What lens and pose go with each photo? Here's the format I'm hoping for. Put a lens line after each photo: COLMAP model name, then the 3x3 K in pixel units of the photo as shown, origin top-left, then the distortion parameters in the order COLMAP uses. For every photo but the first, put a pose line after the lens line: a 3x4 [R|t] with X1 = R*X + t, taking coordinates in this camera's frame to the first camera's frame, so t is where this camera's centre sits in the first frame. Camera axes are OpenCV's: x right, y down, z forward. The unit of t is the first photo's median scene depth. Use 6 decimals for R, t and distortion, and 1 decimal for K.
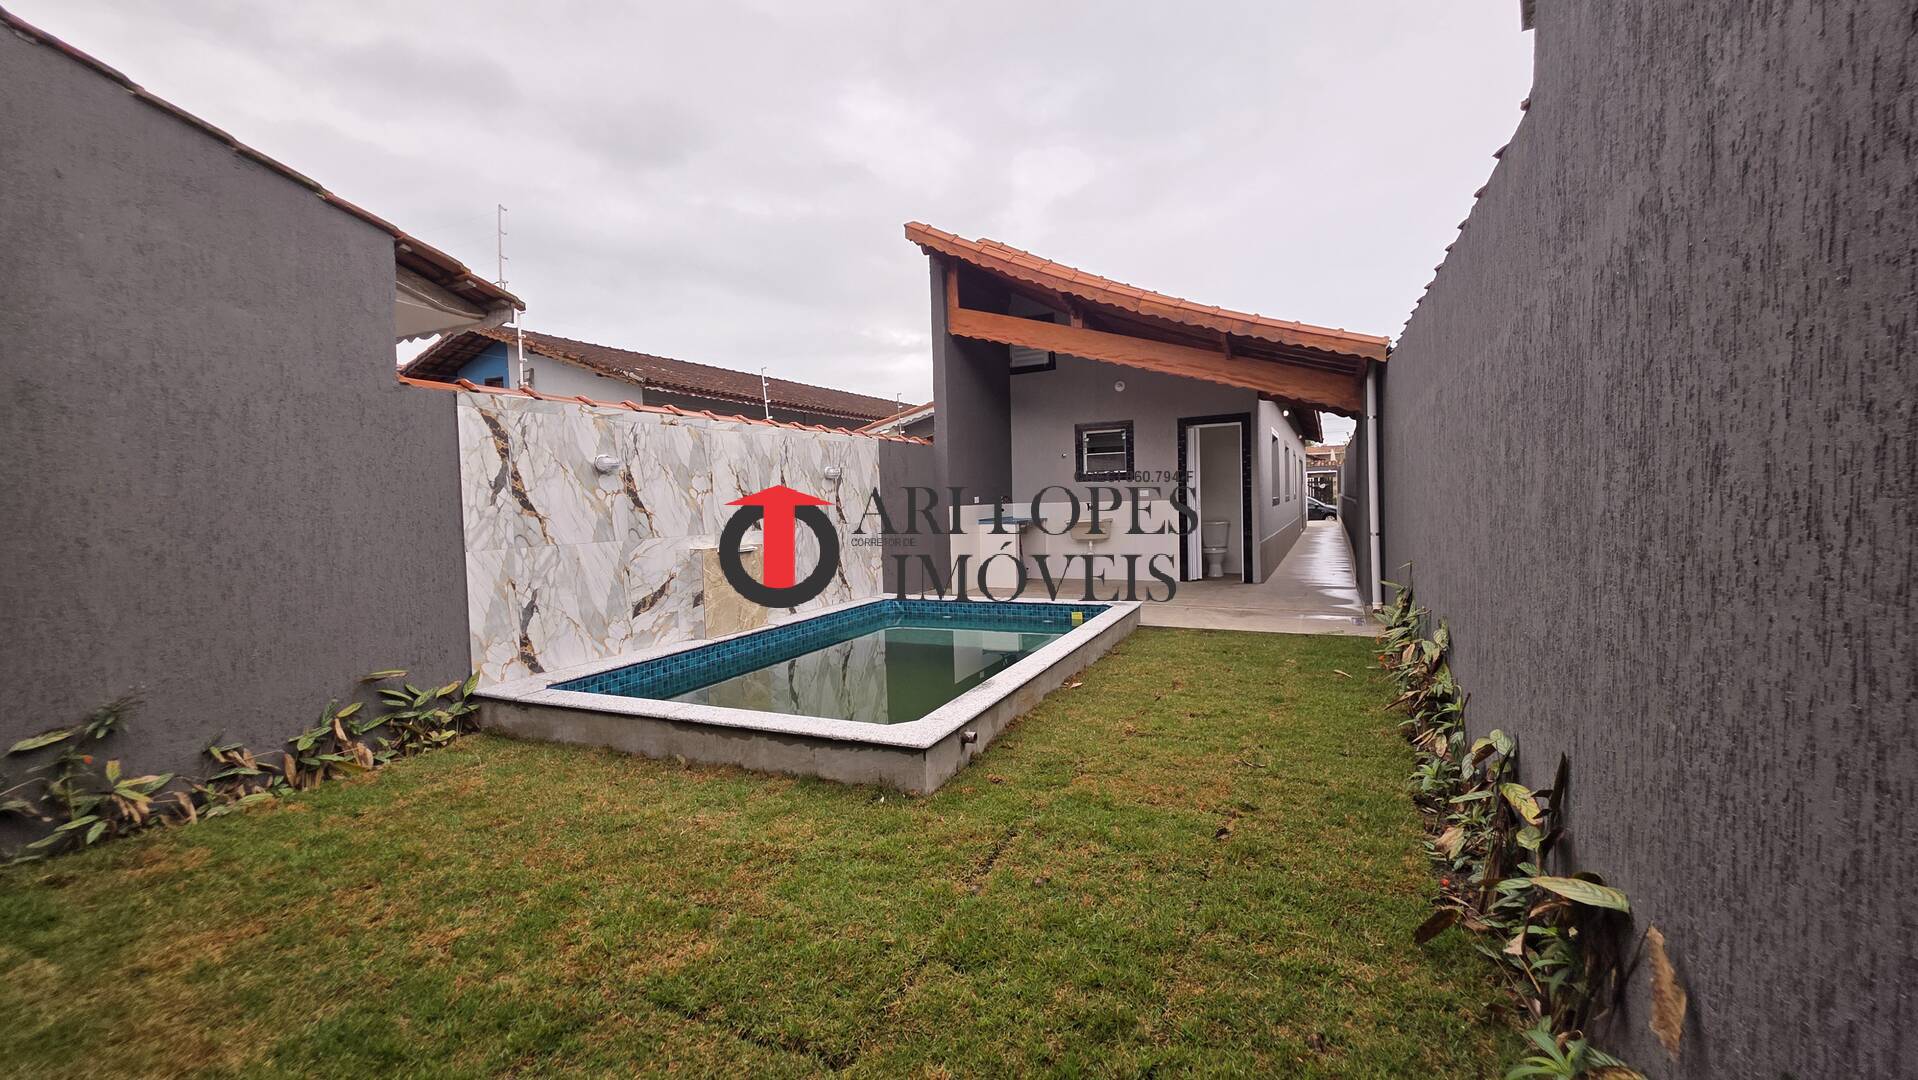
lens RADIAL K [[769.9, 0, 958.1], [0, 769.9, 530.4], [0, 0, 1]] dist [0.008246, 0.000030]
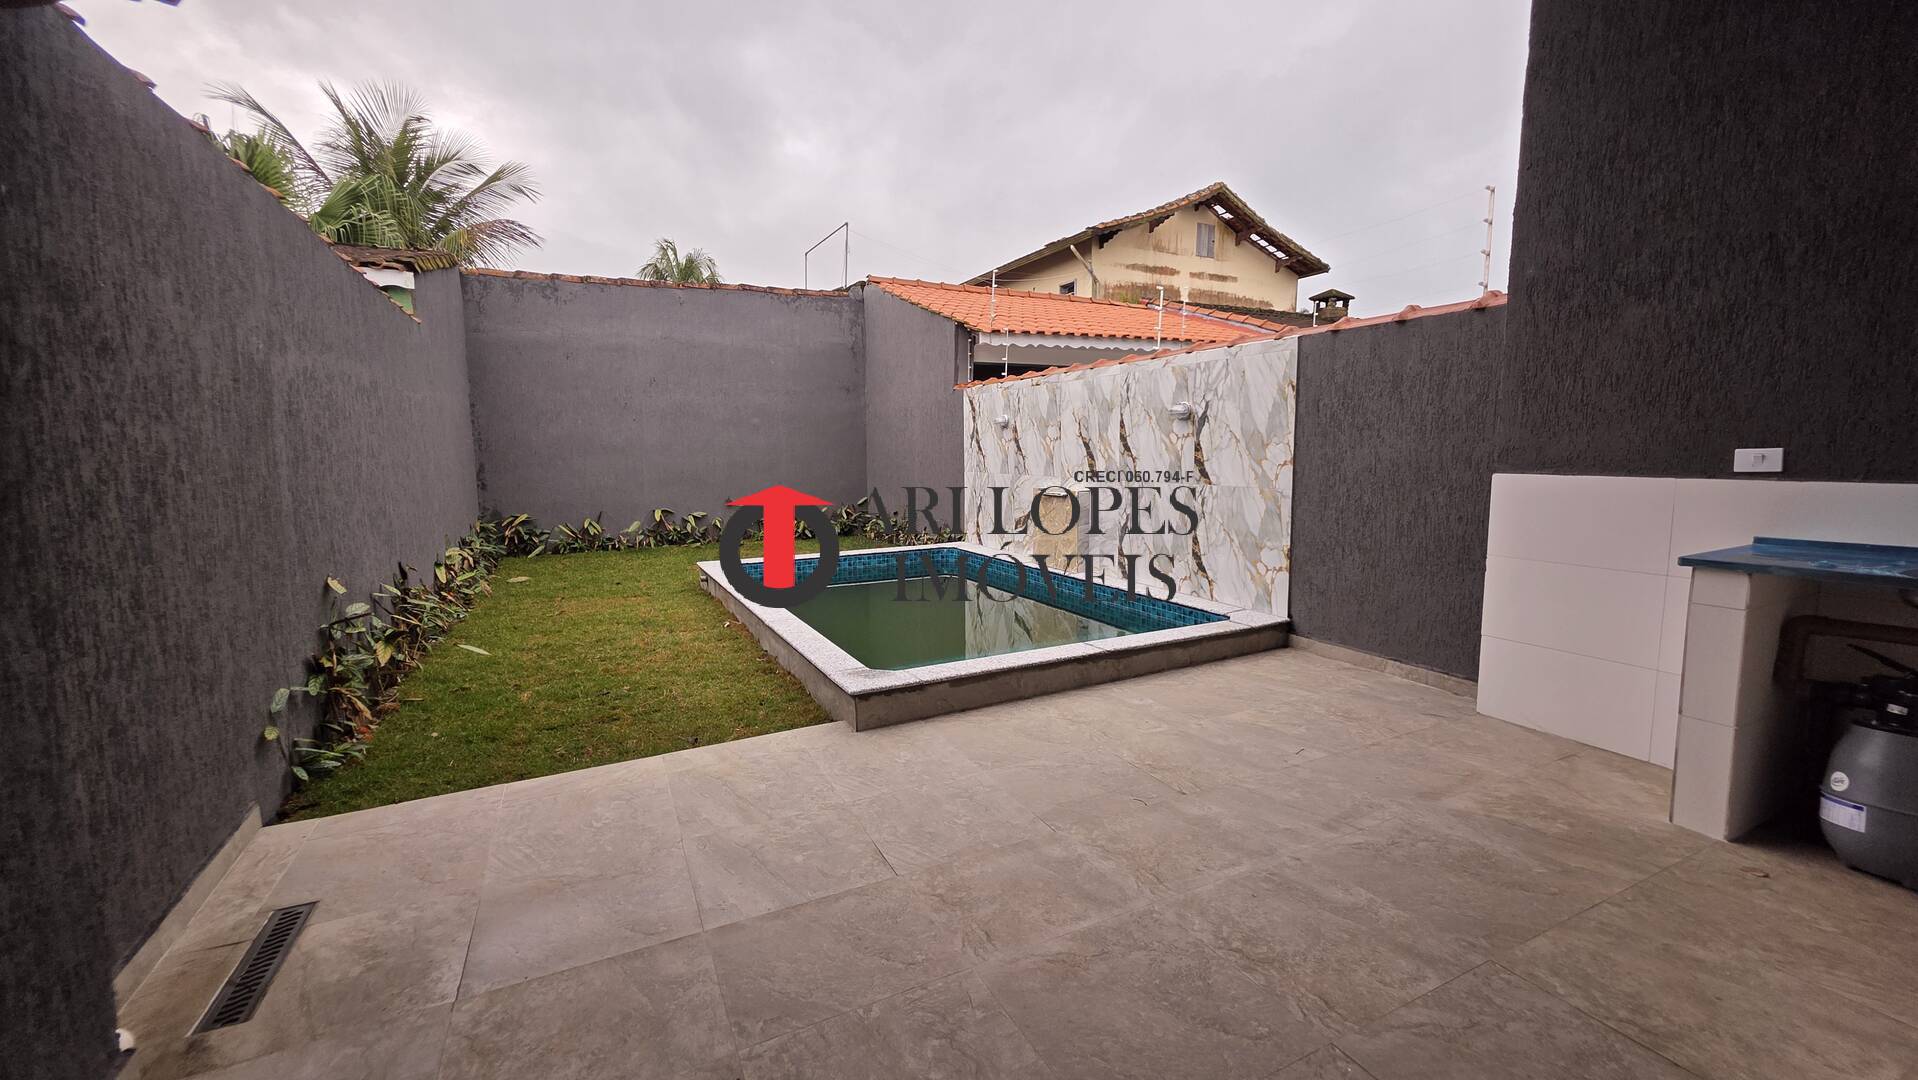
lens RADIAL K [[769.9, 0, 958.1], [0, 769.9, 530.4], [0, 0, 1]] dist [0.008246, 0.000030]
pose [[-0.617627, 0.118975, -0.777420, 0.732395], [-0.004599, 0.987928, 0.154844, -0.102244], [0.786457, 0.099211, -0.609624, 1.762104]]
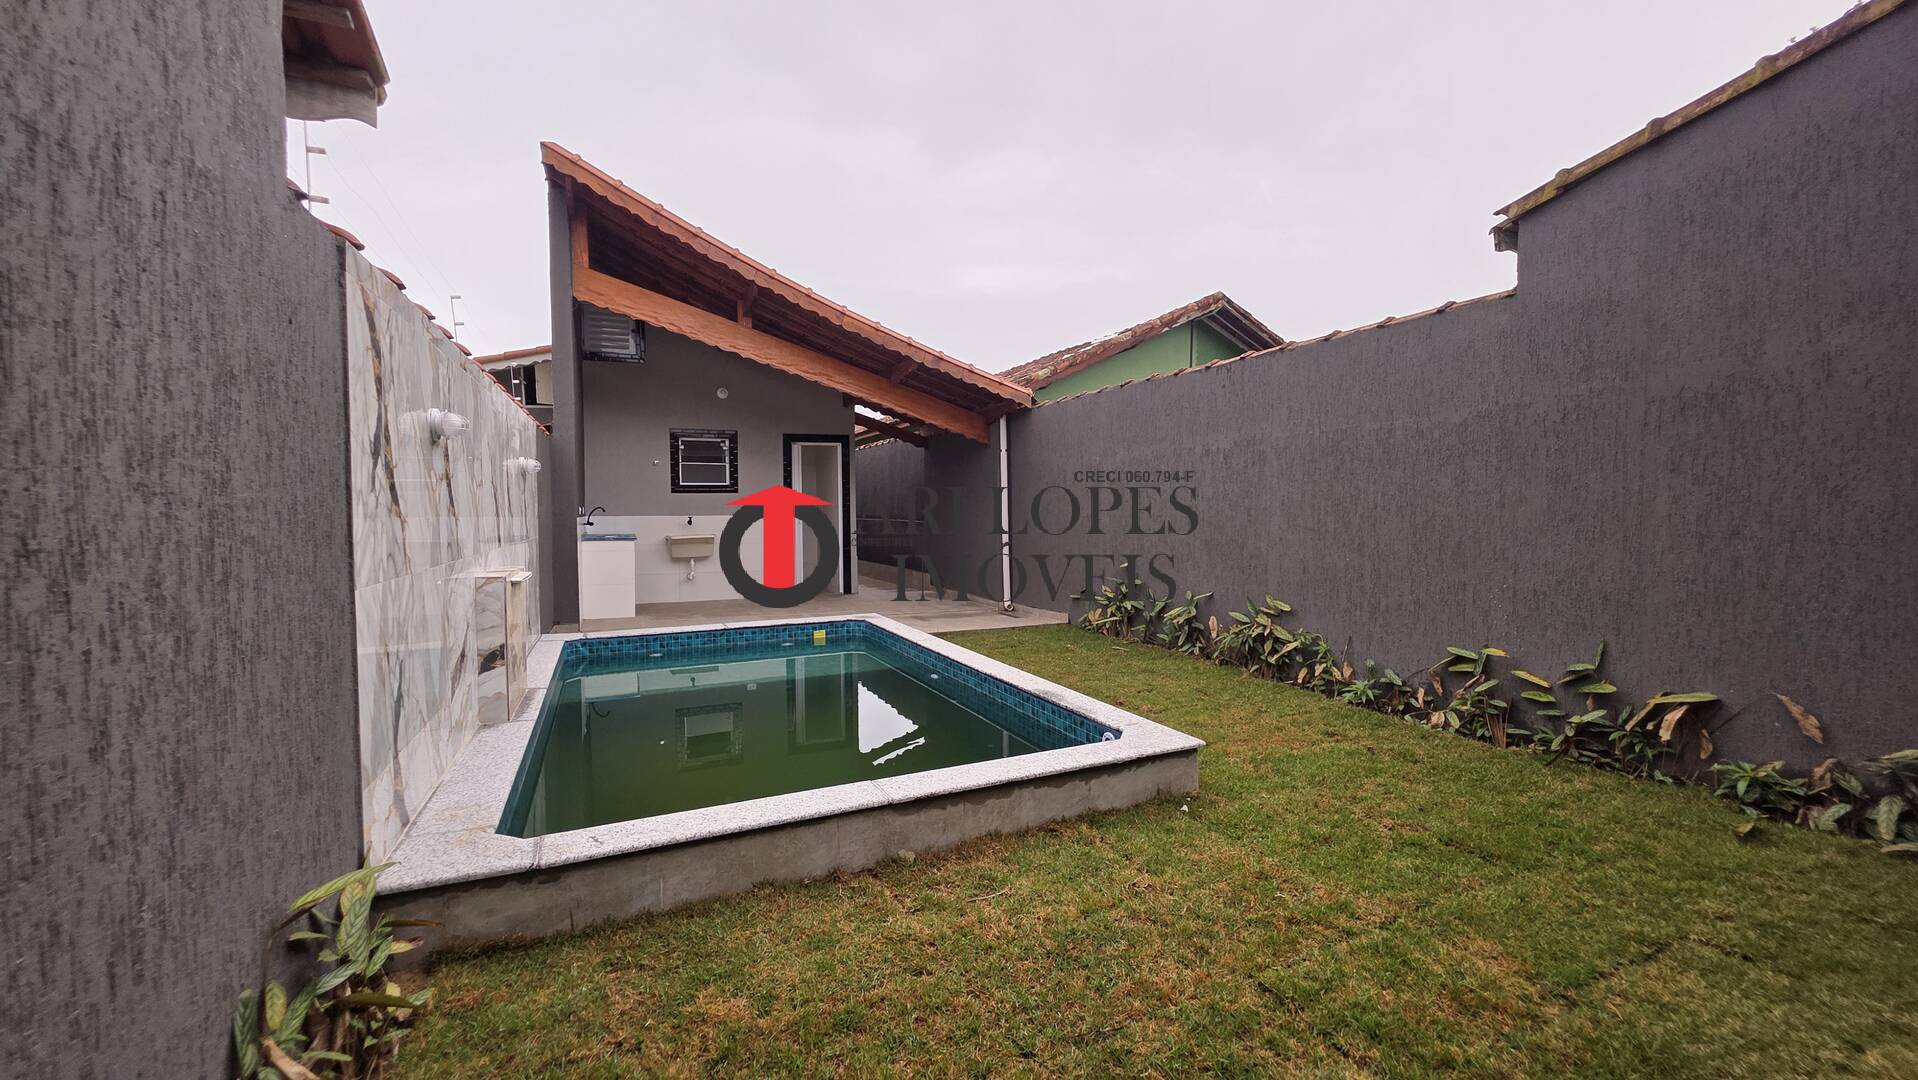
lens RADIAL K [[769.9, 0, 958.1], [0, 769.9, 530.4], [0, 0, 1]] dist [0.008246, 0.000030]
pose [[0.652283, 0.000022, 0.757975, -0.604744], [0.022038, 0.999577, -0.018994, 0.007204], [-0.757655, 0.029094, 0.652007, 0.340332]]
